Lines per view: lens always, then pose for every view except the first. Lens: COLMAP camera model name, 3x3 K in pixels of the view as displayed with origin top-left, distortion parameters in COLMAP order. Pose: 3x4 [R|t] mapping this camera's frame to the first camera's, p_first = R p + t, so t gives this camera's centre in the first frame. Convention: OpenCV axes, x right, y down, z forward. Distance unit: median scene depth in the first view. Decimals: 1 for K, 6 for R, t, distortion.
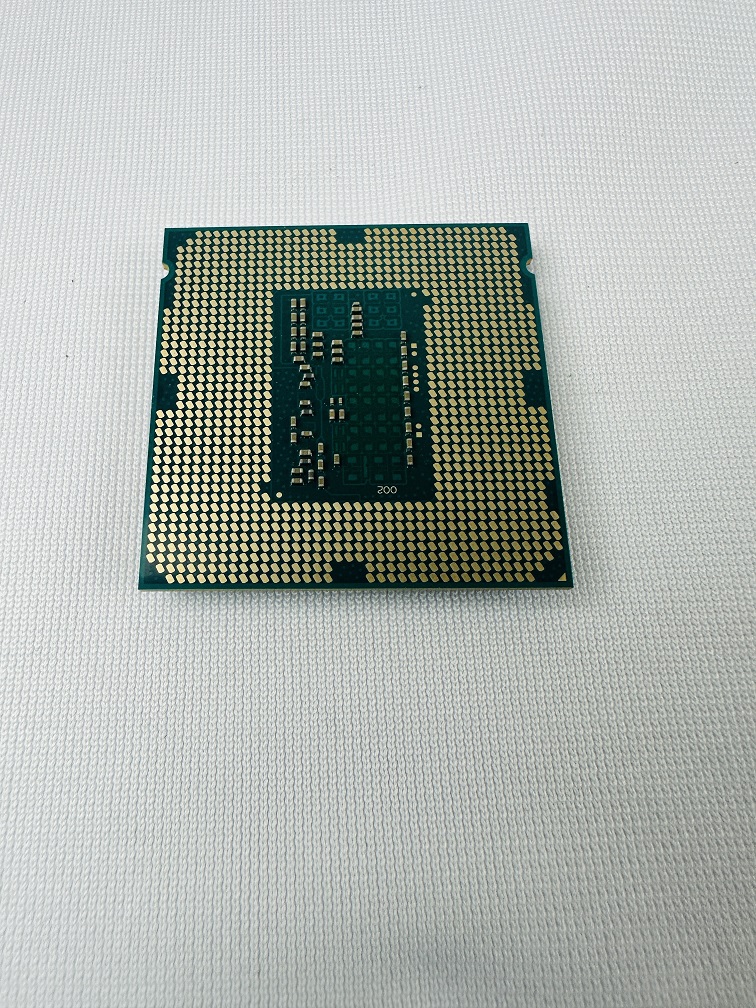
lens RADIAL K [[725.9, 0, 299.5], [0, 725.9, 464.5], [0, 0, 1]] dist [-0.018620, -0.000906]
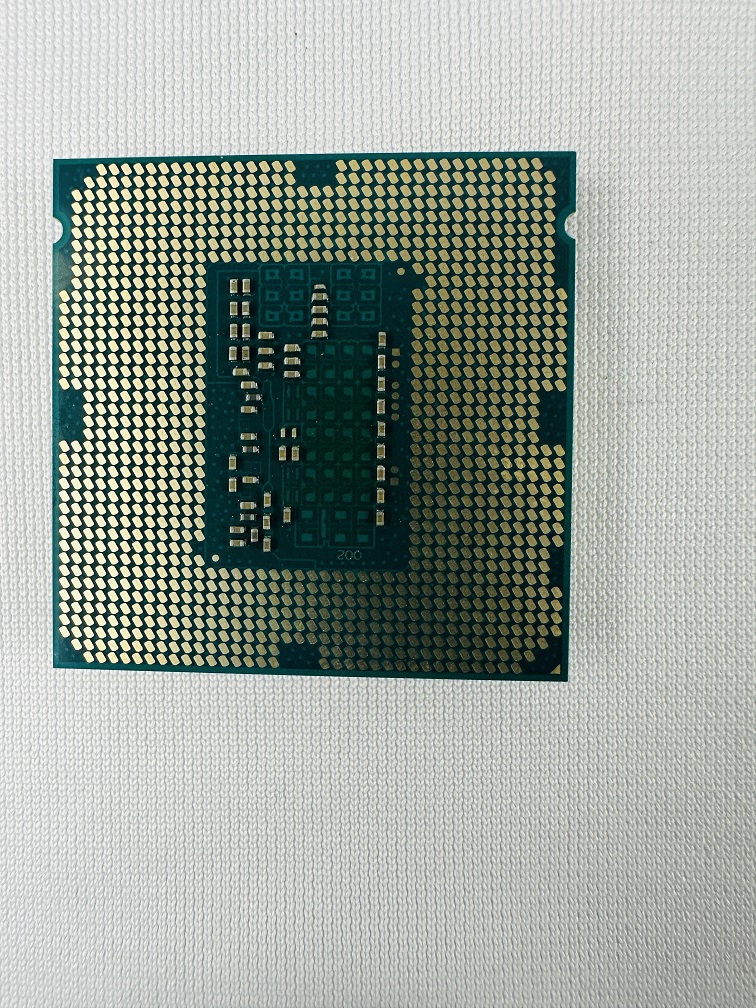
lens RADIAL K [[725.9, 0, 299.5], [0, 725.9, 464.5], [0, 0, 1]] dist [-0.018620, -0.000906]
pose [[0.999423, 0.008274, -0.032954, 0.085999], [0.003866, 0.935902, 0.352240, -0.320804], [0.033756, -0.352164, 0.935329, 0.269078]]
